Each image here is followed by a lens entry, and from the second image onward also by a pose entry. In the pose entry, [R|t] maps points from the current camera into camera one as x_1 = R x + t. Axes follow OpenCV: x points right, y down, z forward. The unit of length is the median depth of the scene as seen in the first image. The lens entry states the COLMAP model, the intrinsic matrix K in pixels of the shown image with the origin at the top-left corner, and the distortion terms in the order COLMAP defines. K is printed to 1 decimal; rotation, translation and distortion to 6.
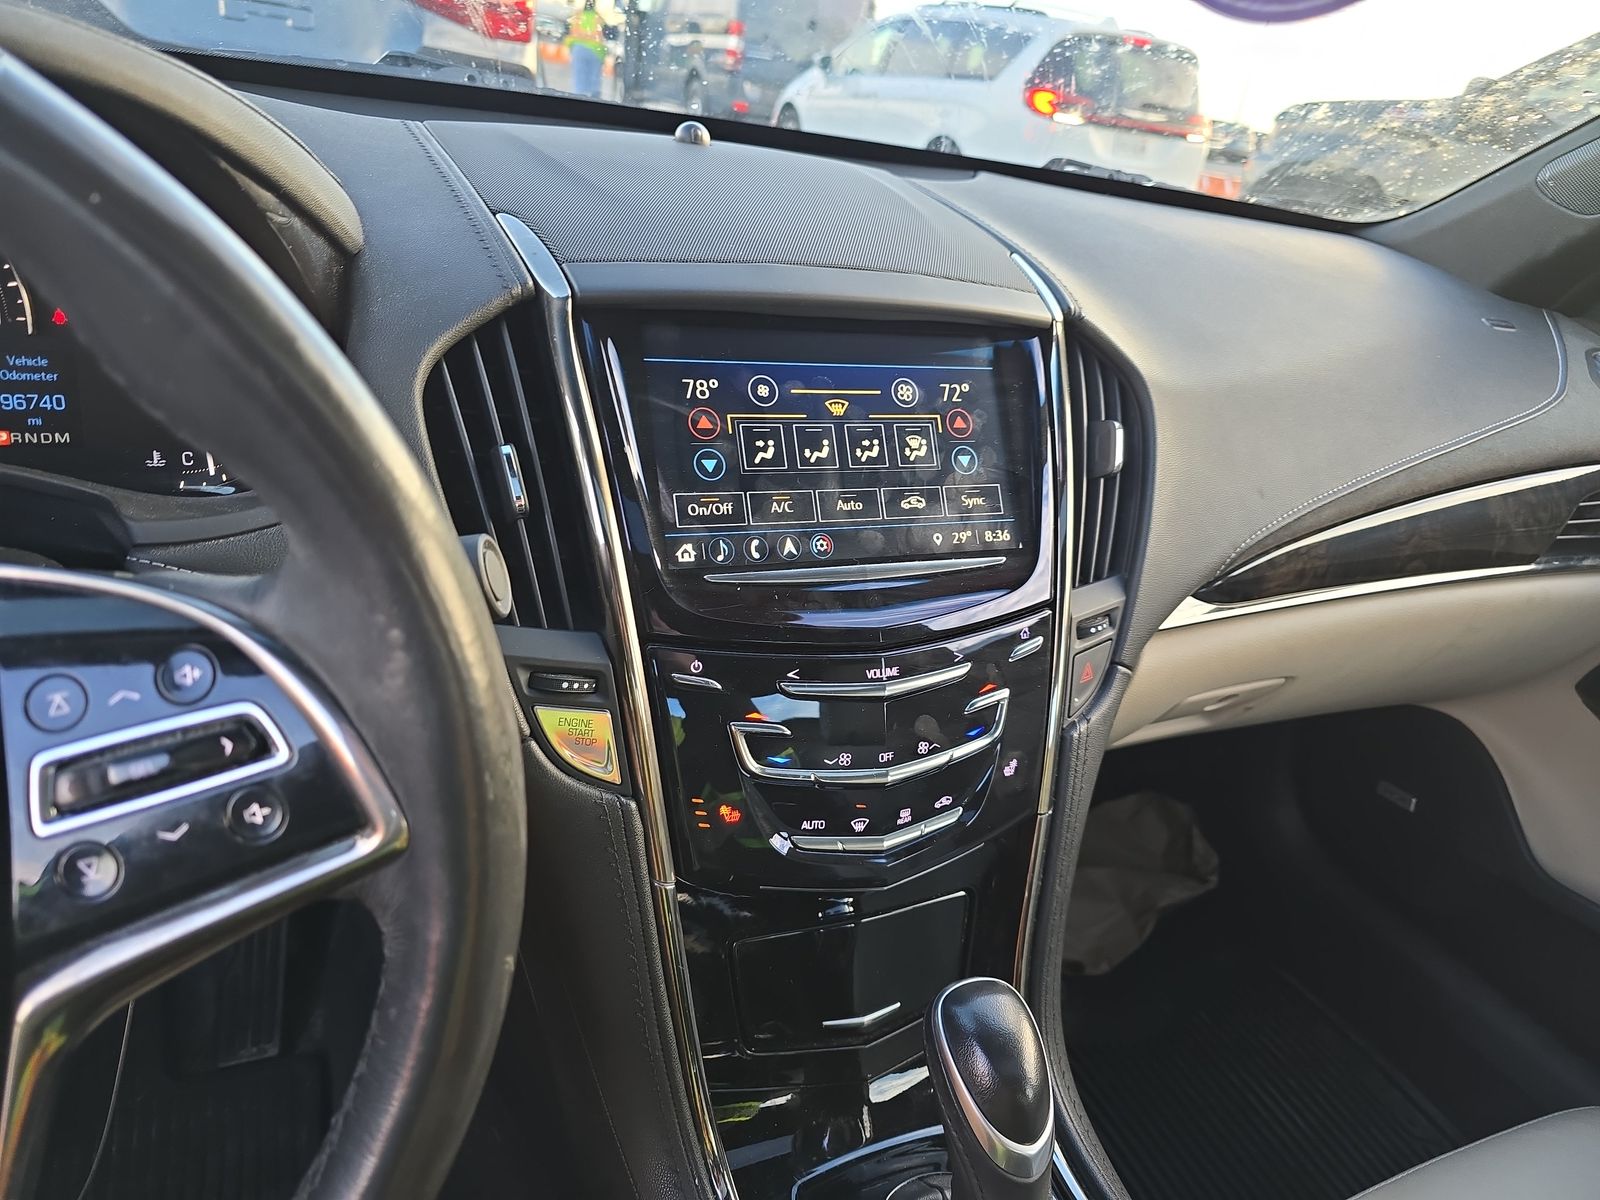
lens RADIAL K [[1077.9, 0, 800.0], [0, 1077.9, 600.0], [0, 0, 1]] dist [0.079326, -0.109841]
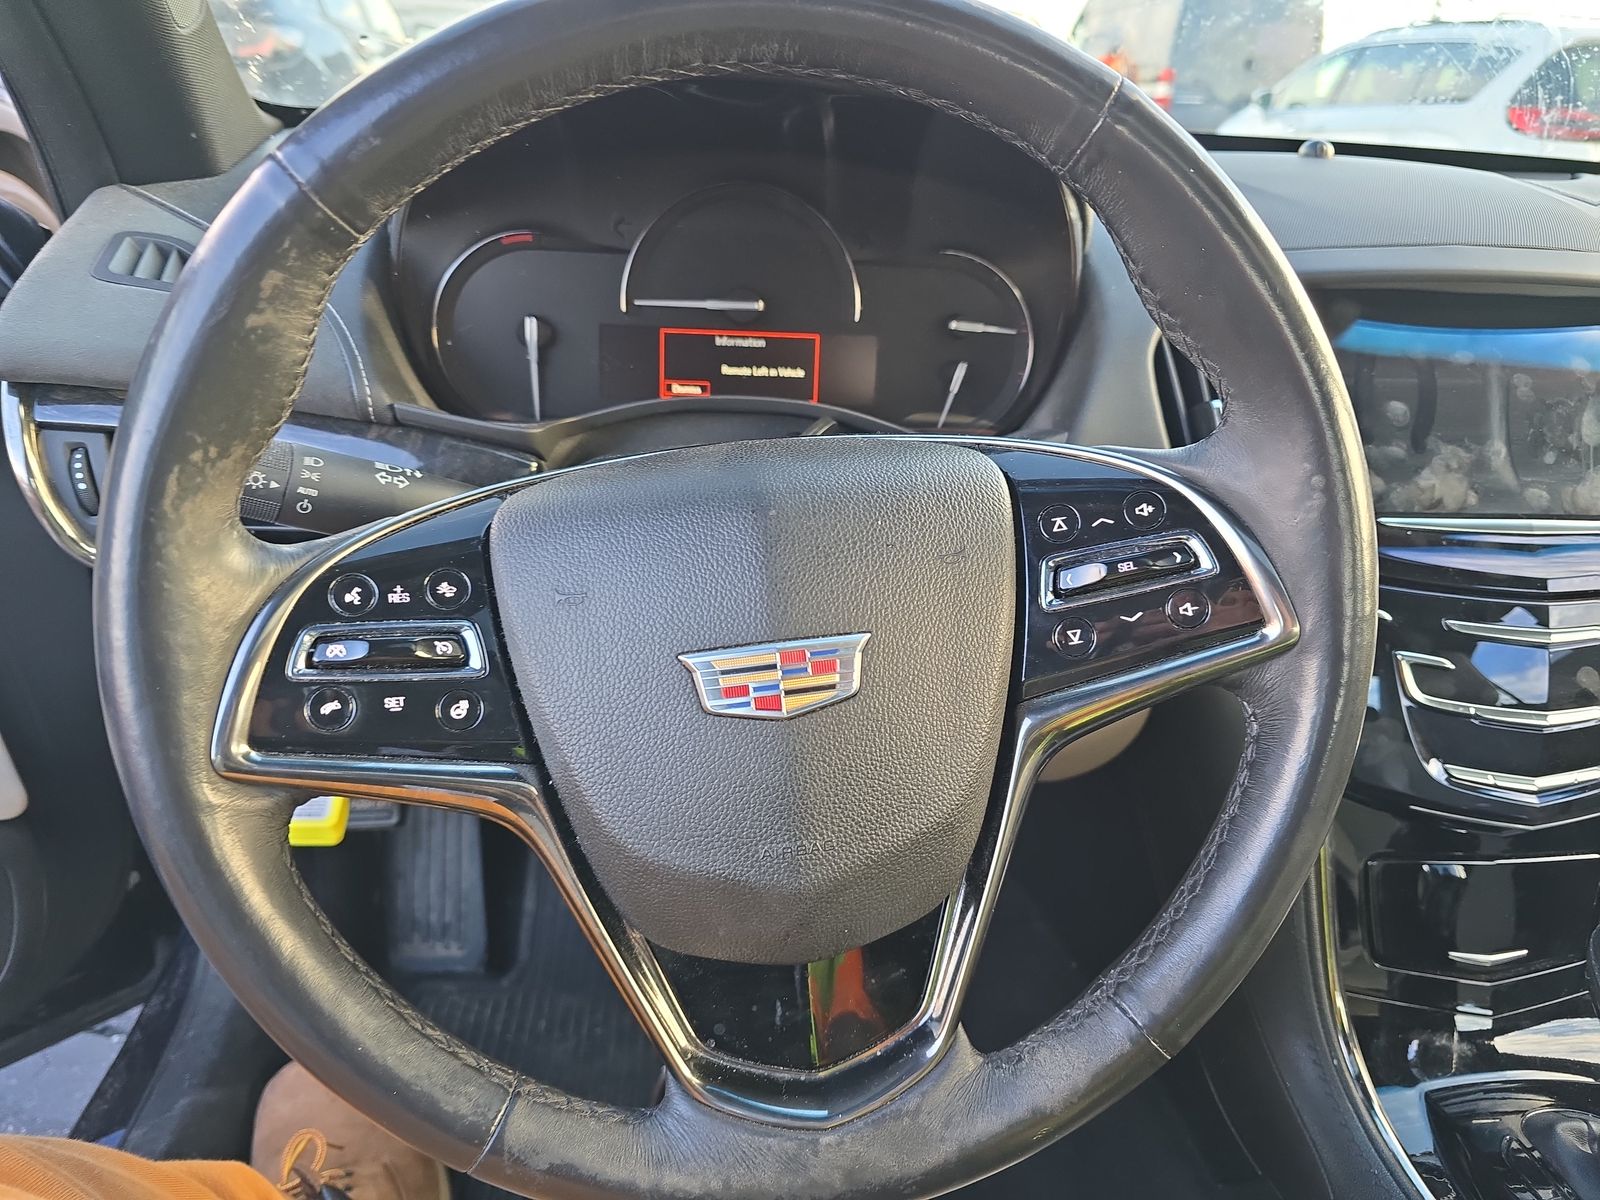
lens RADIAL K [[1077.9, 0, 800.0], [0, 1077.9, 600.0], [0, 0, 1]] dist [0.079326, -0.109841]
pose [[0.937636, 0.055069, -0.343228, -0.184016], [-0.071259, 0.996853, -0.034727, 0.102441], [0.340236, 0.057019, 0.938610, -0.190733]]
